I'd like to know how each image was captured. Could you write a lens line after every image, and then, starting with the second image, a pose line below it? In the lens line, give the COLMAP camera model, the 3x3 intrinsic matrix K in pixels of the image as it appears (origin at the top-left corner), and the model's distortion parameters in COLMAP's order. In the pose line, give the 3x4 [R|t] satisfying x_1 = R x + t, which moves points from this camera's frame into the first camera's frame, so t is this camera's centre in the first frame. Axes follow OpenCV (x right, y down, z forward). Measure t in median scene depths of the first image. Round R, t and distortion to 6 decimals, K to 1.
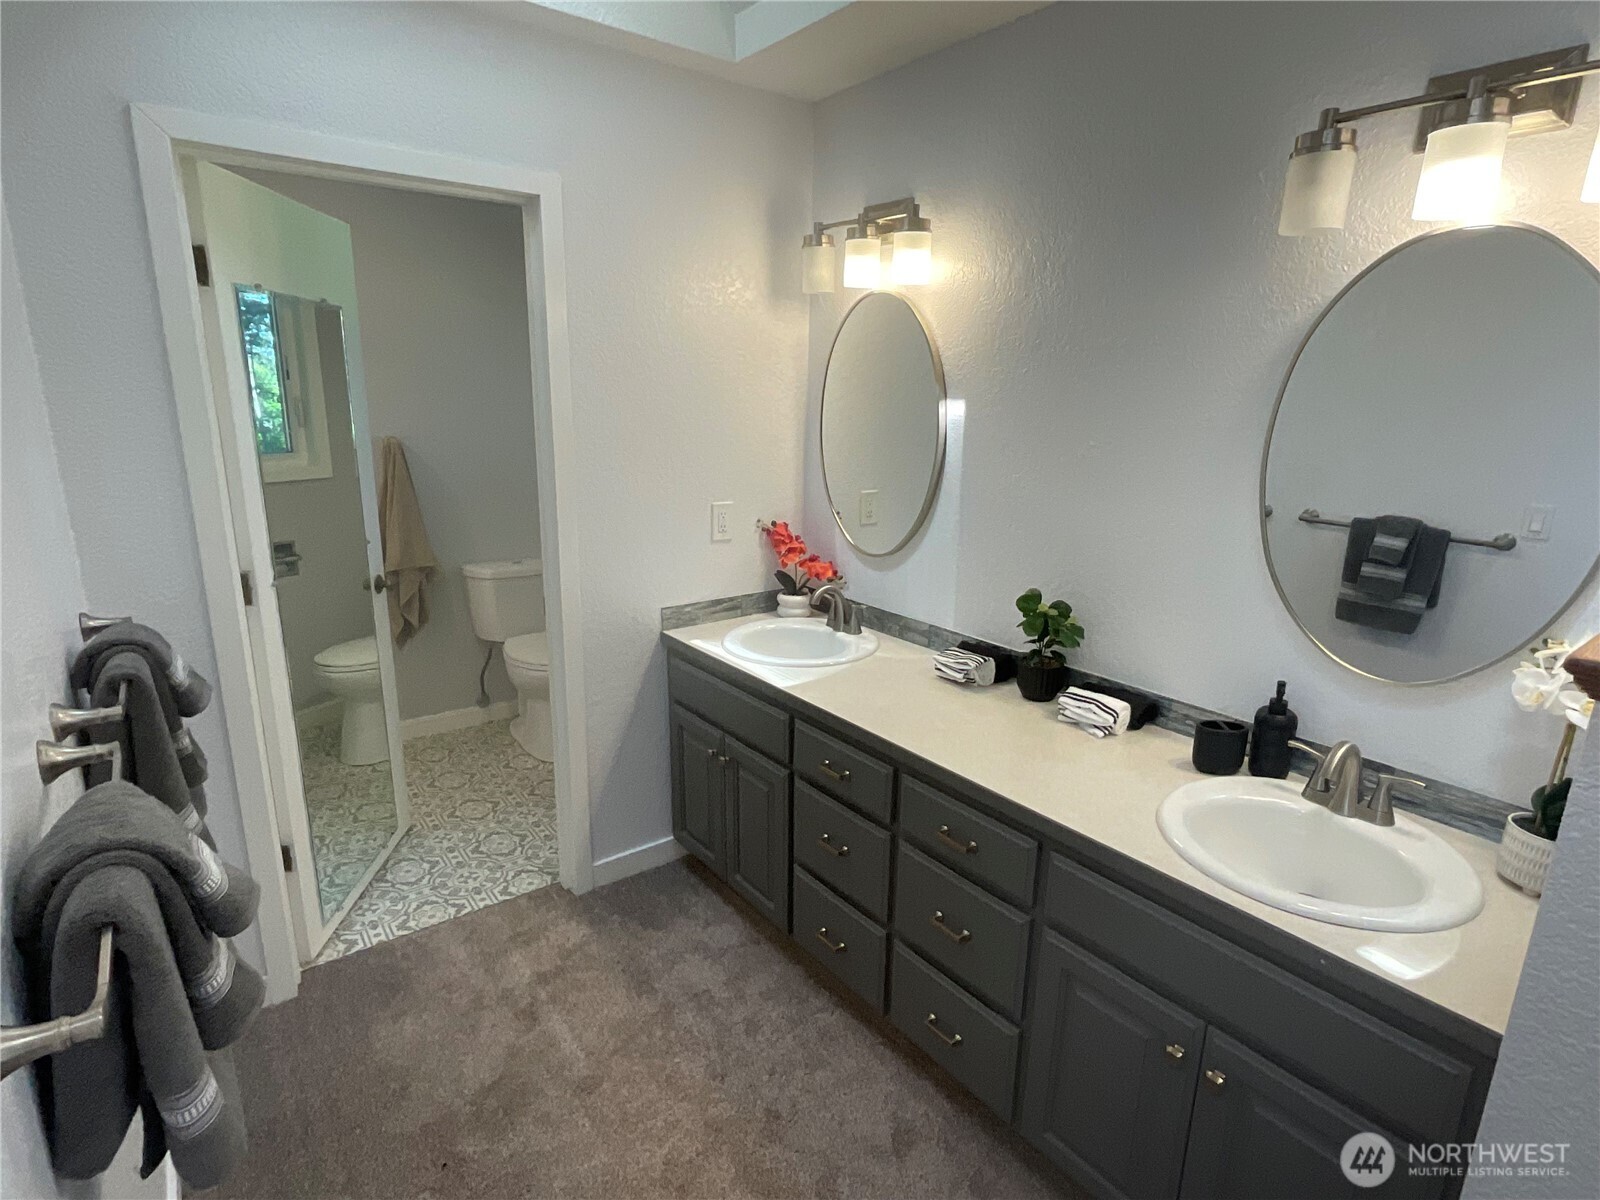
lens RADIAL K [[823.3, 0, 802.8], [0, 823.3, 601.7], [0, 0, 1]] dist [-0.007352, 0.001079]
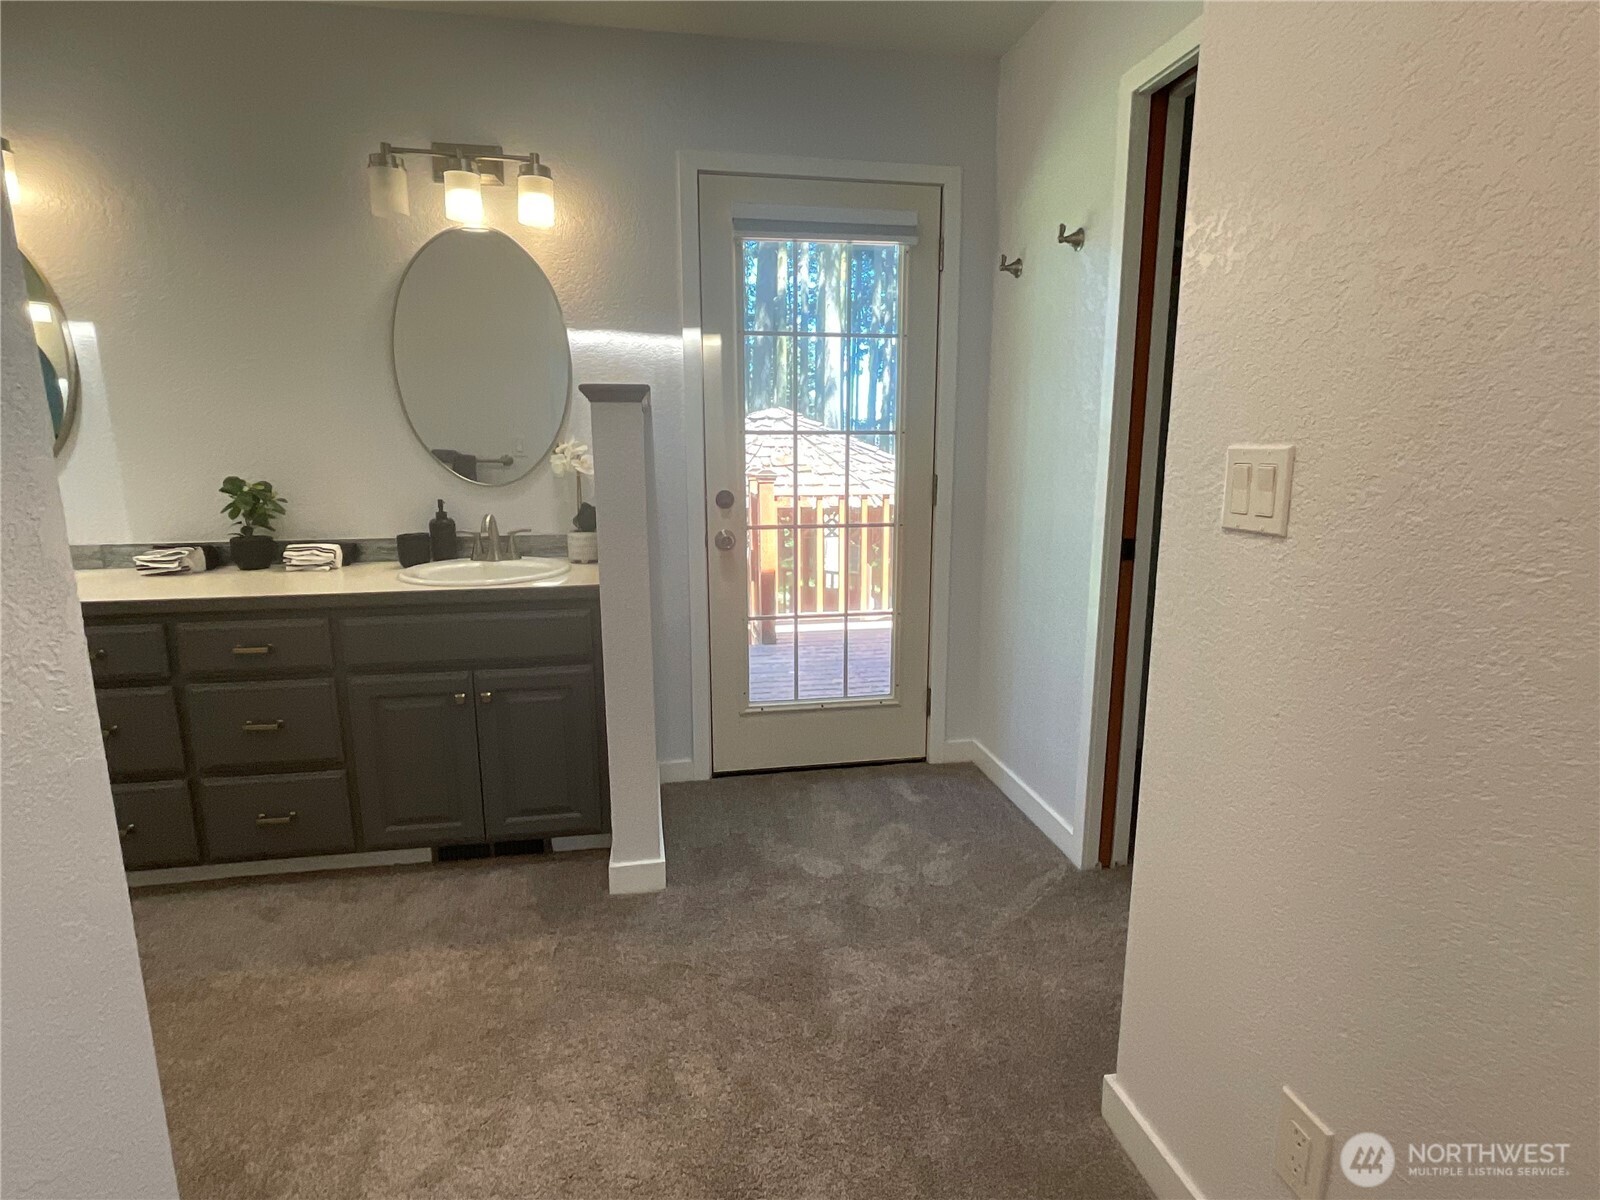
lens RADIAL K [[823.3, 0, 798.0], [0, 823.3, 604.5], [0, 0, 1]] dist [-0.007352, 0.001079]
pose [[0.461948, -0.193660, 0.865506, -0.563296], [0.221908, 0.970068, 0.098617, 0.316070], [-0.858697, 0.146507, 0.491096, -0.385136]]
